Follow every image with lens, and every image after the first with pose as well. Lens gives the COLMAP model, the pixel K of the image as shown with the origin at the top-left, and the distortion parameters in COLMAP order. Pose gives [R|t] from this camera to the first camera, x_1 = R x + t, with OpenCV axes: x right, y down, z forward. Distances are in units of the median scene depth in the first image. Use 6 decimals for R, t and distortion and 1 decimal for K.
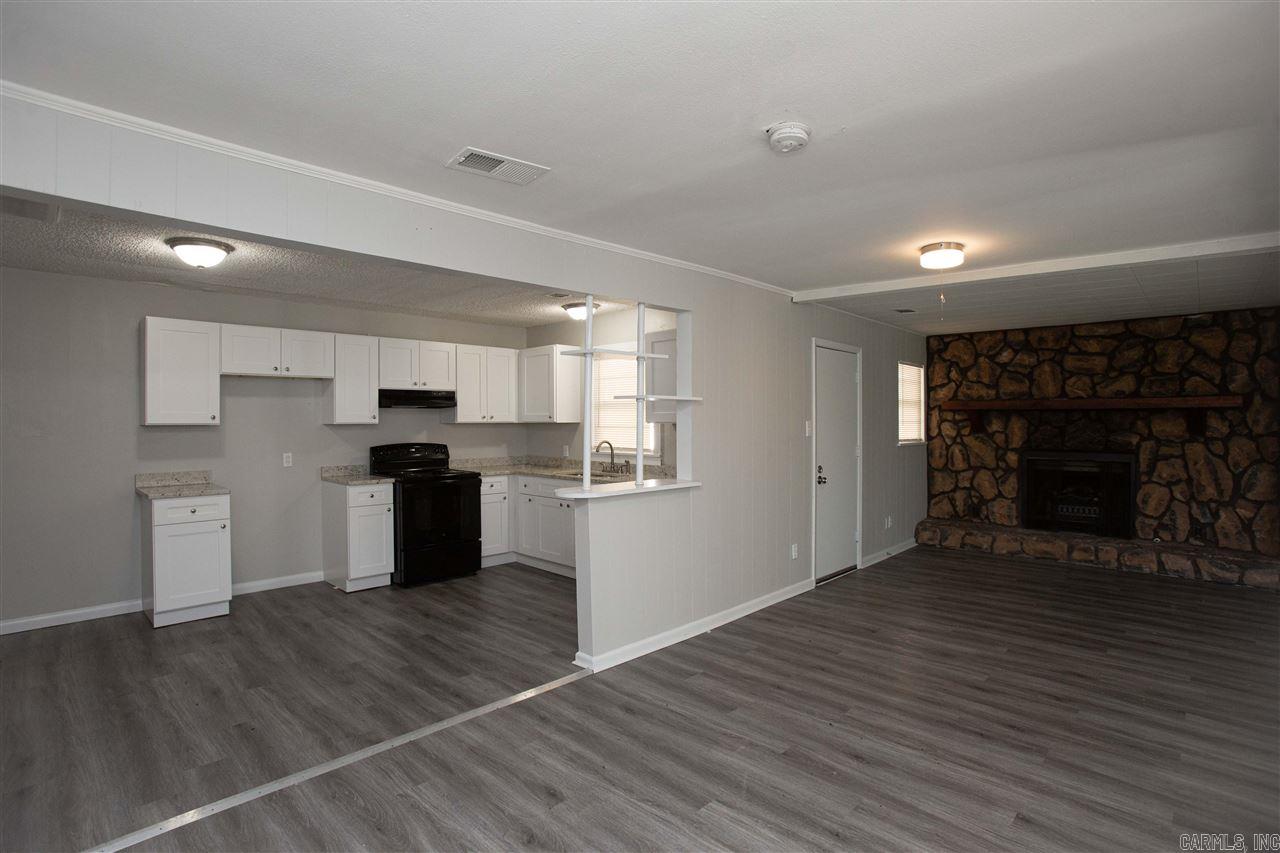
lens RADIAL K [[607.3, 0, 619.8], [0, 607.3, 424.9], [0, 0, 1]] dist [-0.073710, 0.027706]
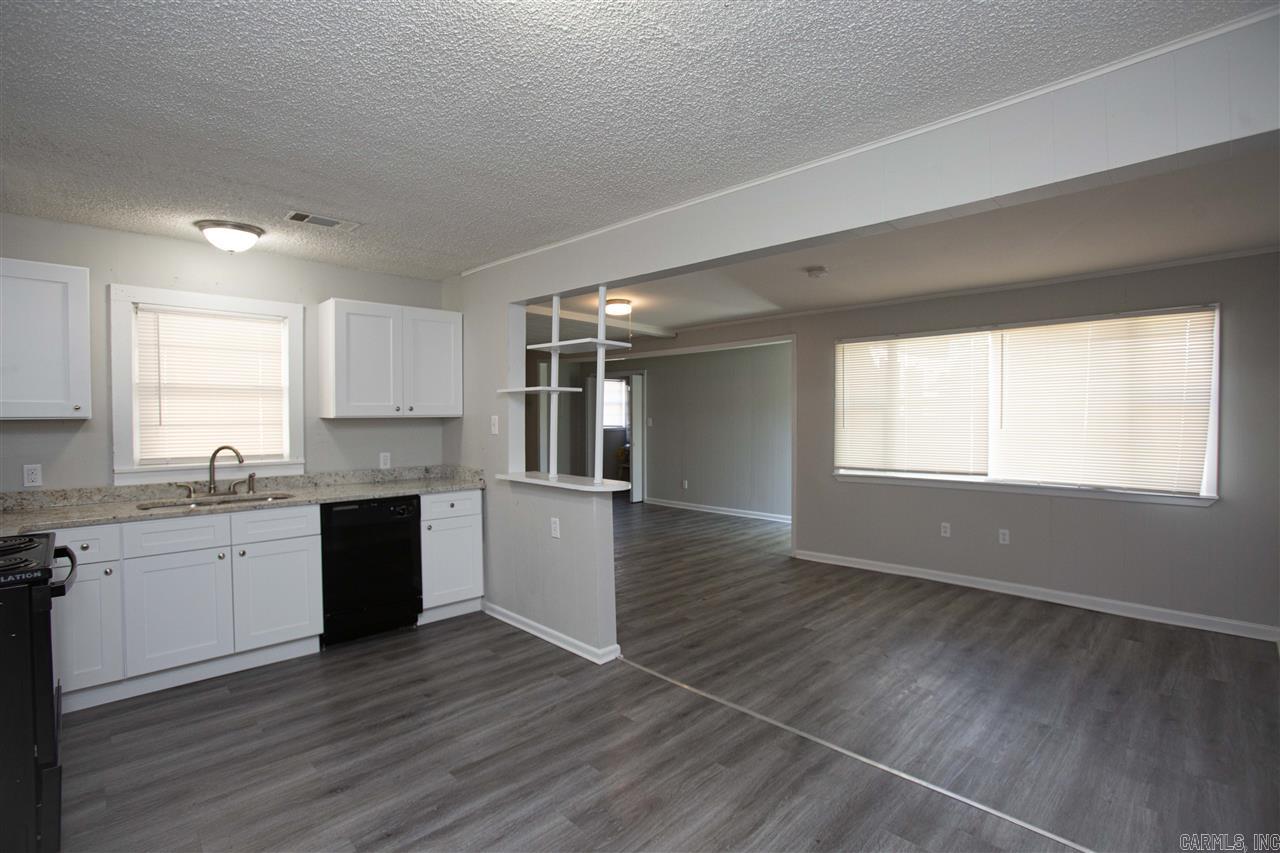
lens RADIAL K [[607.3, 0, 619.8], [0, 607.3, 424.9], [0, 0, 1]] dist [-0.073710, 0.027706]
pose [[0.036381, -0.020790, 0.999122, -1.208262], [0.011031, 0.999731, 0.020401, -0.007931], [-0.999277, 0.010279, 0.036600, 1.088213]]
